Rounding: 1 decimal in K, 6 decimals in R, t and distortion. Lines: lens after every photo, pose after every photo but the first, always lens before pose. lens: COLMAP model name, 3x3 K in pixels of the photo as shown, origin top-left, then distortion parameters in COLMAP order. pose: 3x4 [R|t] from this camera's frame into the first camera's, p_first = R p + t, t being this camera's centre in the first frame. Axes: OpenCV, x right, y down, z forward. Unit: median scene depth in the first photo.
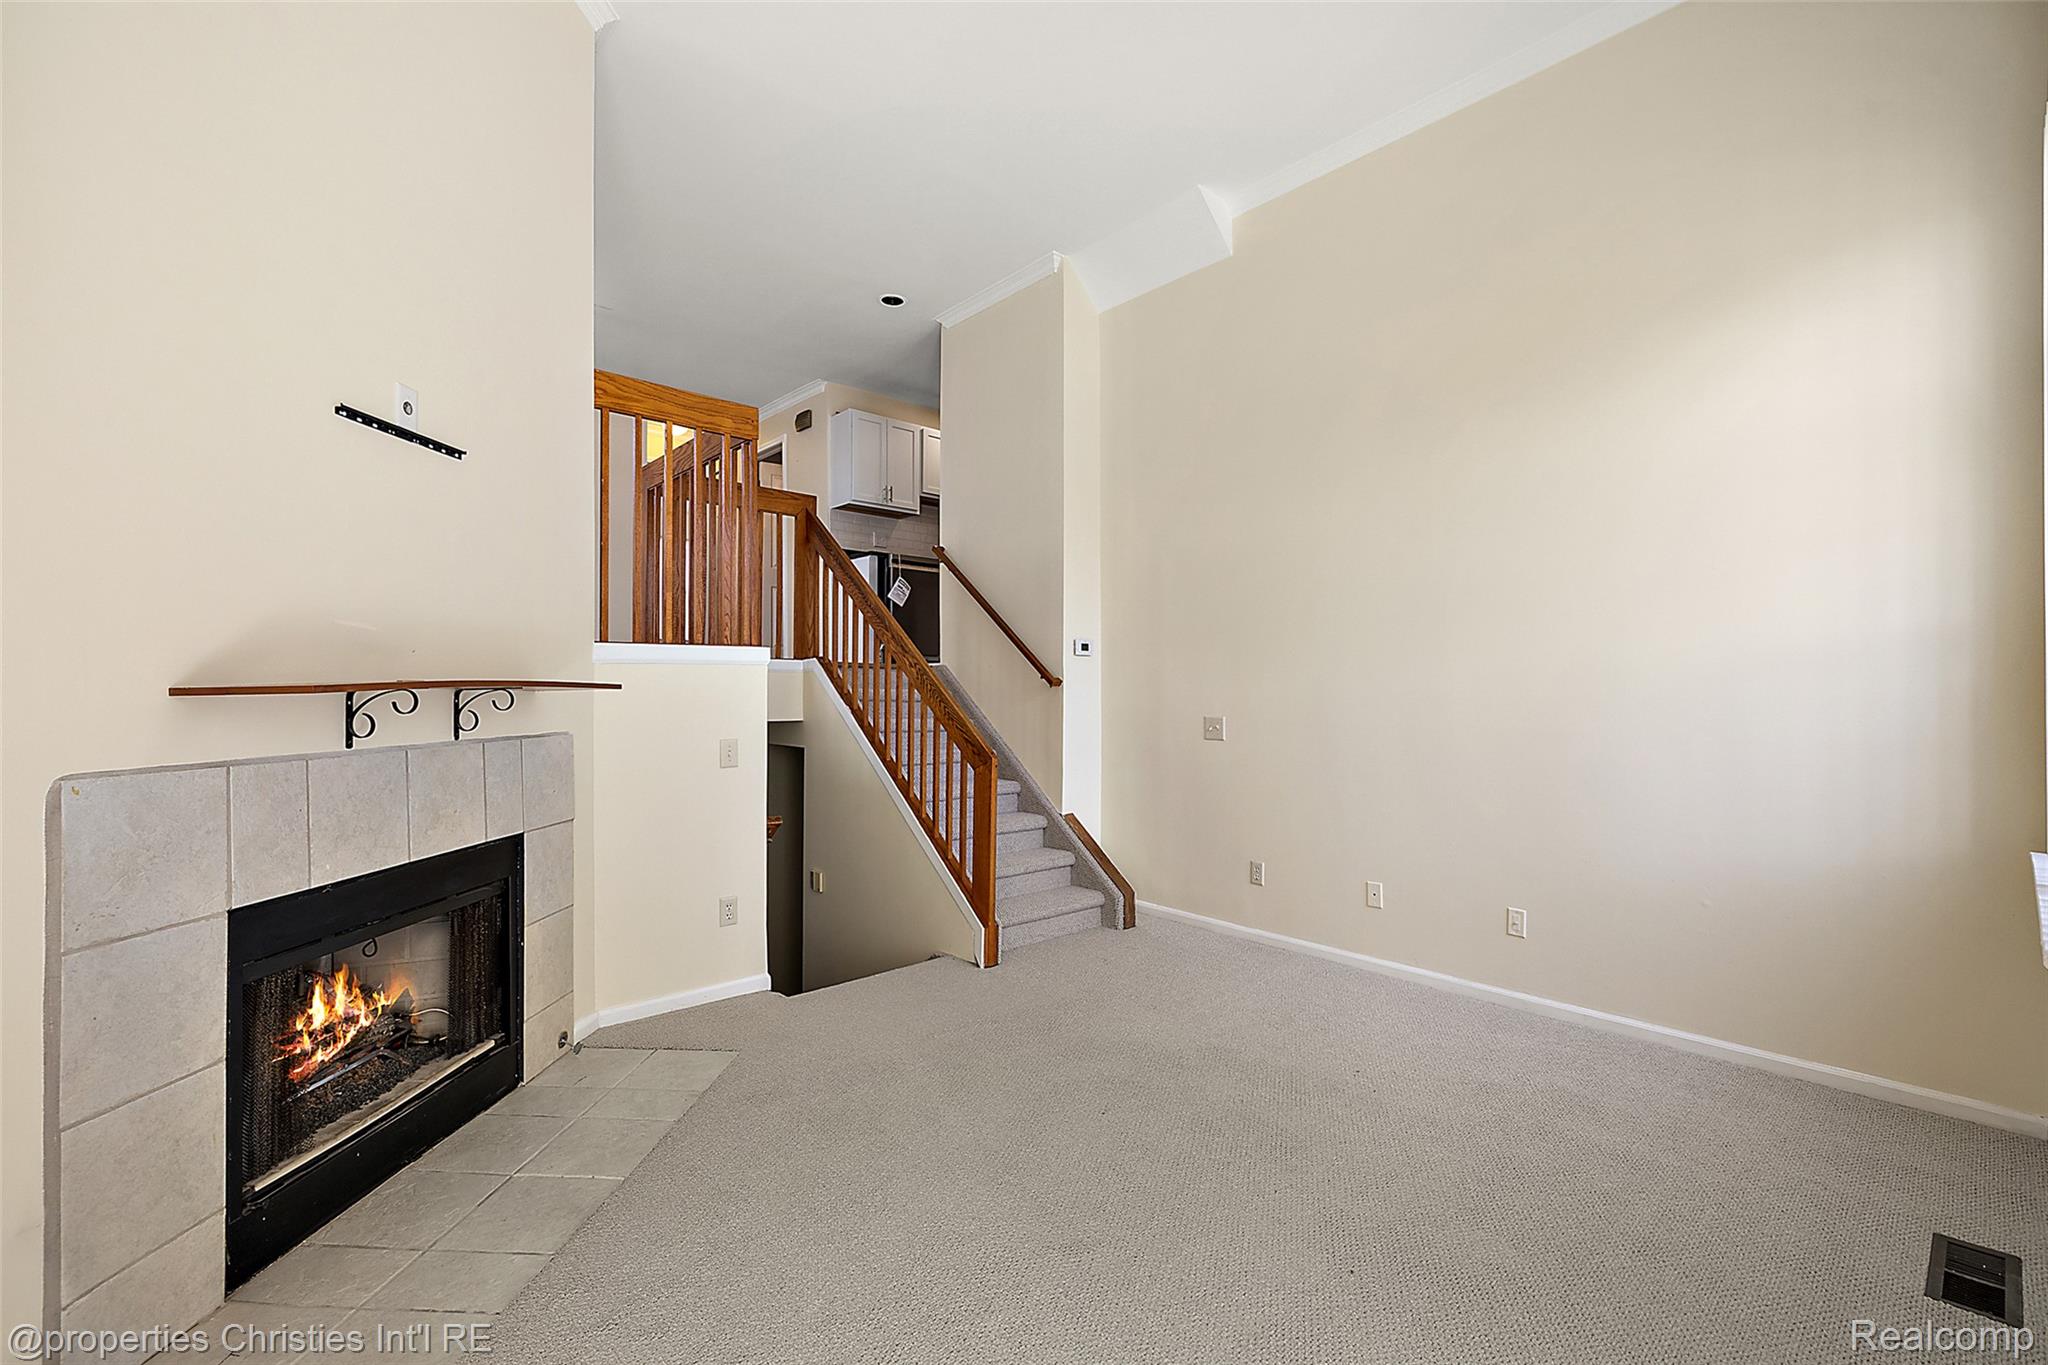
lens RADIAL K [[866.9, 0, 1020.6], [0, 866.9, 683.8], [0, 0, 1]] dist [-0.001323, -0.000274]
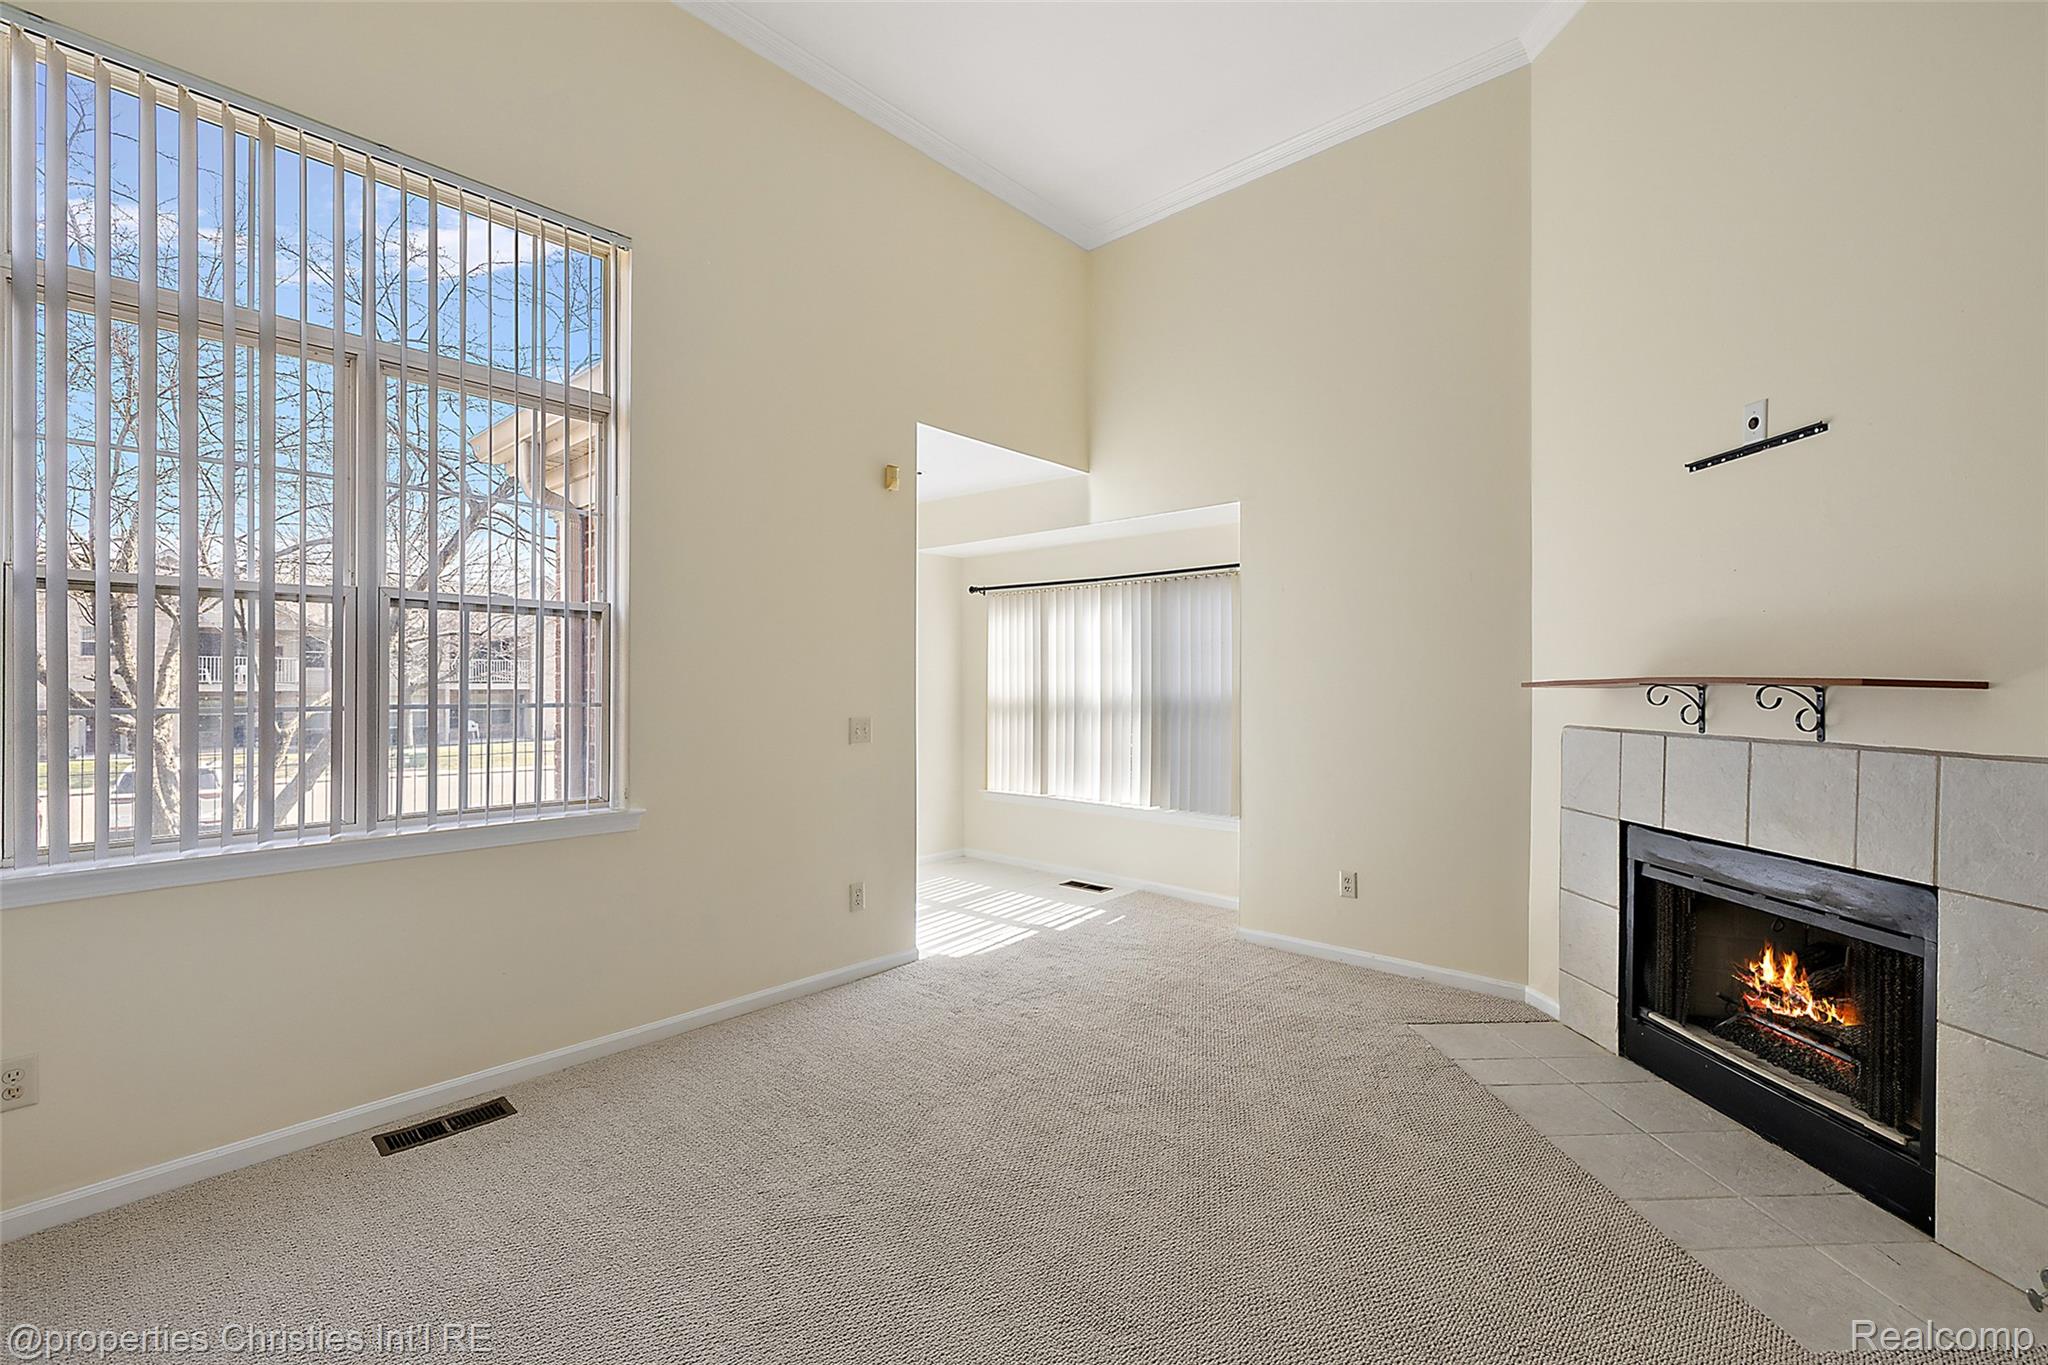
lens RADIAL K [[866.9, 0, 1020.6], [0, 866.9, 683.8], [0, 0, 1]] dist [-0.001323, -0.000274]
pose [[-0.995077, -0.005013, -0.098979, 0.275651], [-0.004667, 0.999982, -0.003734, 0.011201], [0.098995, -0.003254, -0.995083, 1.823162]]
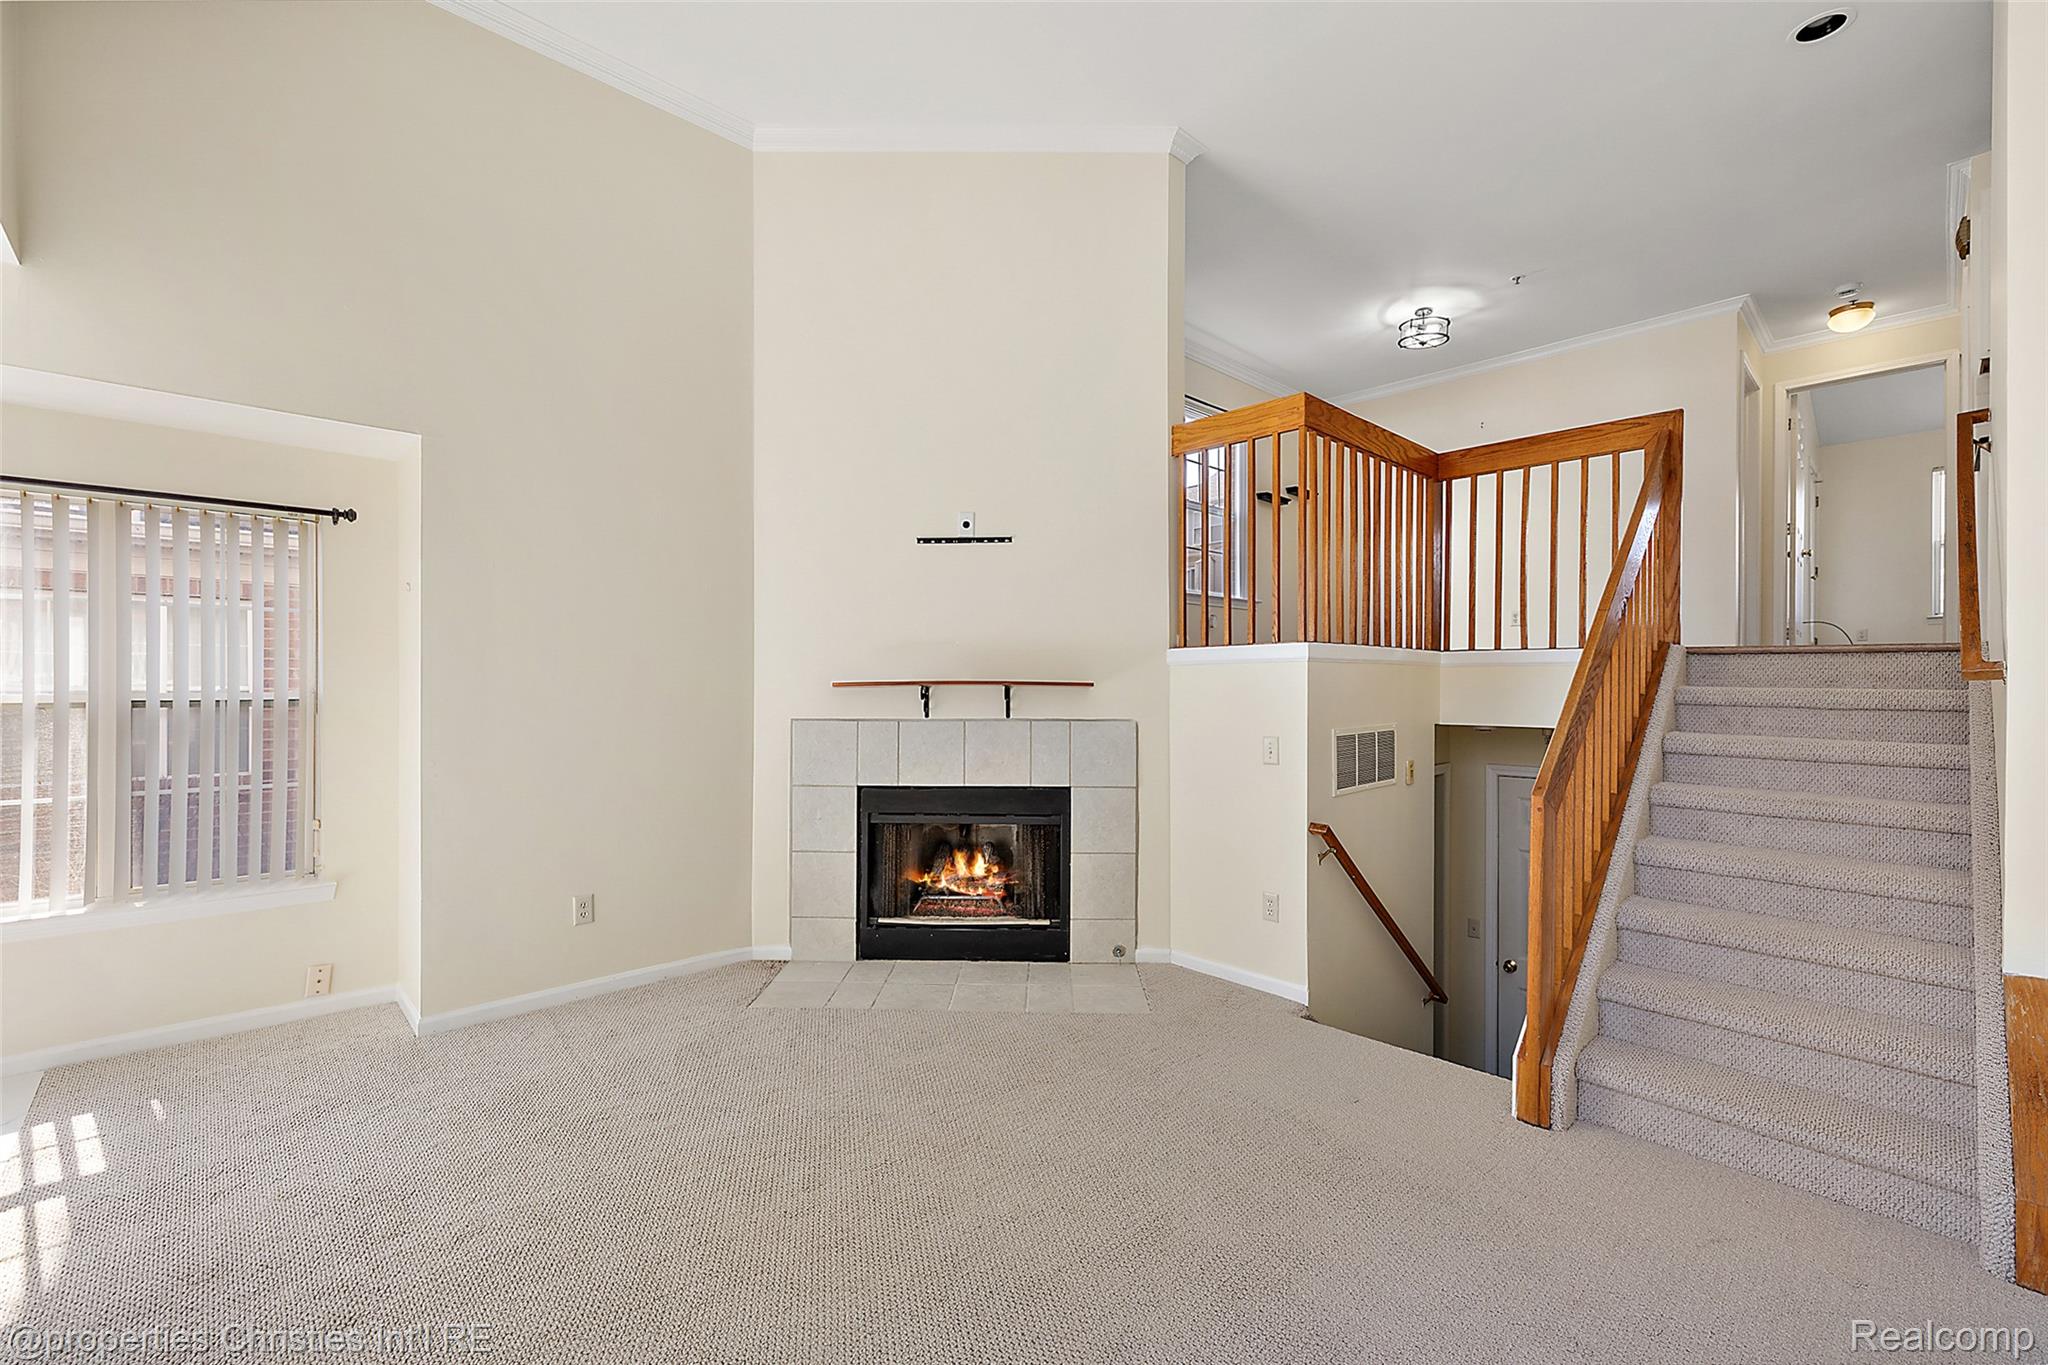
lens RADIAL K [[866.9, 0, 1020.6], [0, 866.9, 683.8], [0, 0, 1]] dist [-0.001323, -0.000274]
pose [[0.023262, -0.003765, -0.999722, 0.955011], [0.003523, 0.999987, -0.003684, 0.007630], [0.999723, -0.003436, 0.023275, 0.986141]]
